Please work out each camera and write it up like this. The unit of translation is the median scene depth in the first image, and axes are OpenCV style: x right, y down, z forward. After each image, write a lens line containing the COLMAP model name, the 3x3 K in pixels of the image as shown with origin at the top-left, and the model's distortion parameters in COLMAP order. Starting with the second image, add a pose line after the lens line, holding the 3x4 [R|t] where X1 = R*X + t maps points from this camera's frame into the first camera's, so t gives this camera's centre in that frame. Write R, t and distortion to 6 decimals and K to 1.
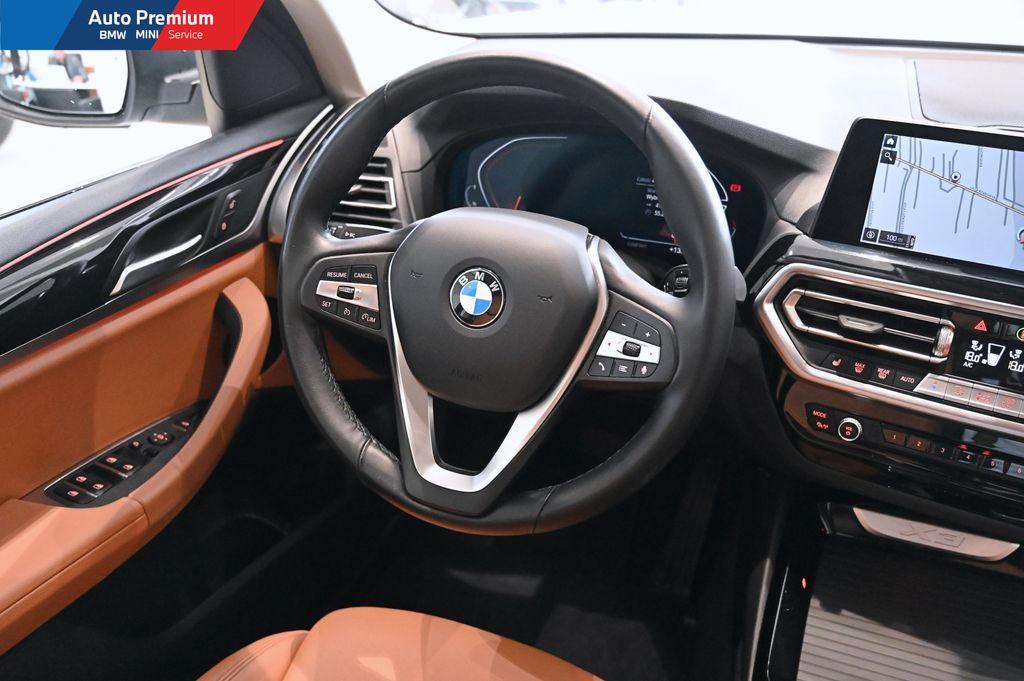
lens RADIAL K [[902.3, 0, 511.6], [0, 902.3, 347.8], [0, 0, 1]] dist [-0.000707, 0.004846]
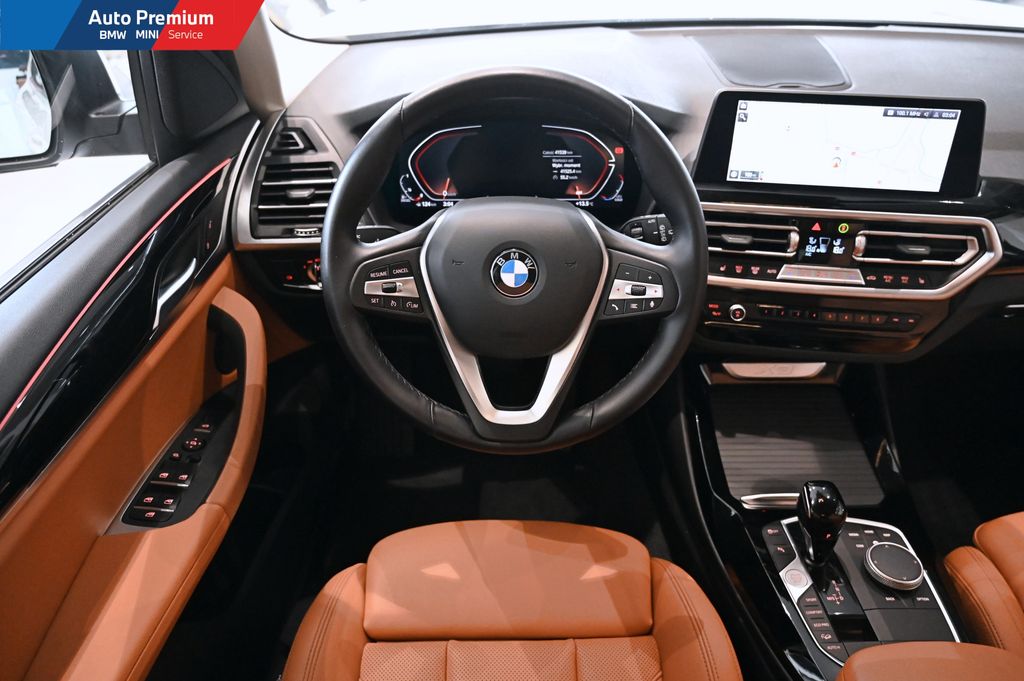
lens RADIAL K [[710.5, 0, 510.2], [0, 710.5, 339.2], [0, 0, 1]] dist [-0.013008, 0.018130]
pose [[0.923562, -0.216386, 0.316561, -0.340011], [0.181068, 0.973826, 0.137397, -0.093207], [-0.338006, -0.069576, 0.938569, 0.065338]]
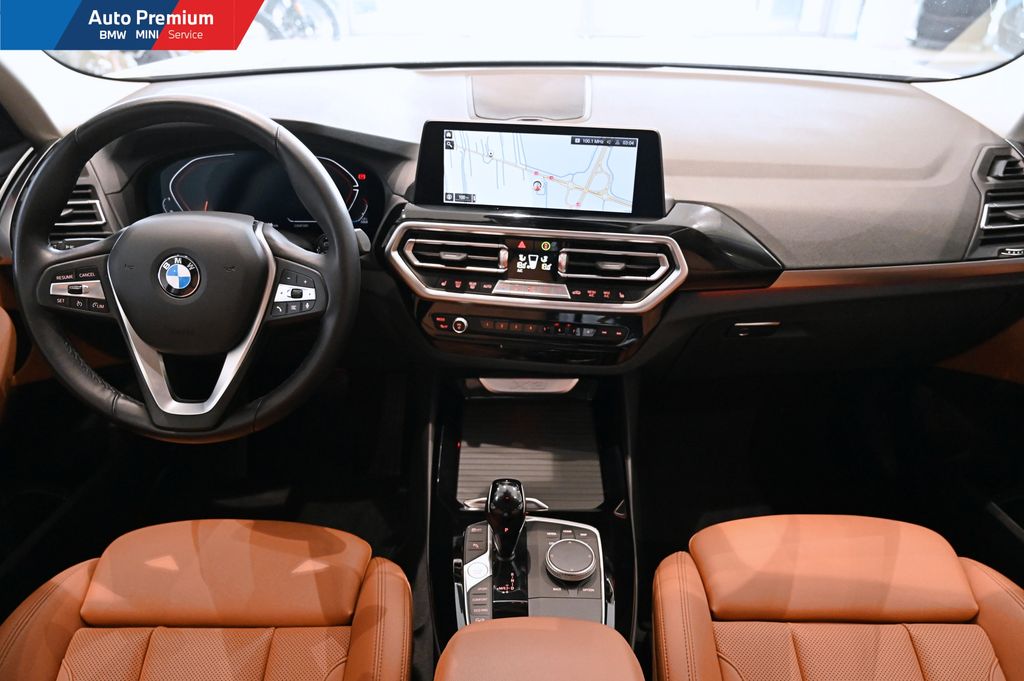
lens RADIAL K [[742.5, 0, 504.7], [0, 742.5, 345.0], [0, 0, 1]] dist [-0.015117, 0.017319]
pose [[0.931005, -0.186524, 0.313750, 0.046410], [0.173534, 0.982401, 0.069100, 0.052112], [-0.321117, -0.009886, 0.946988, -0.227949]]
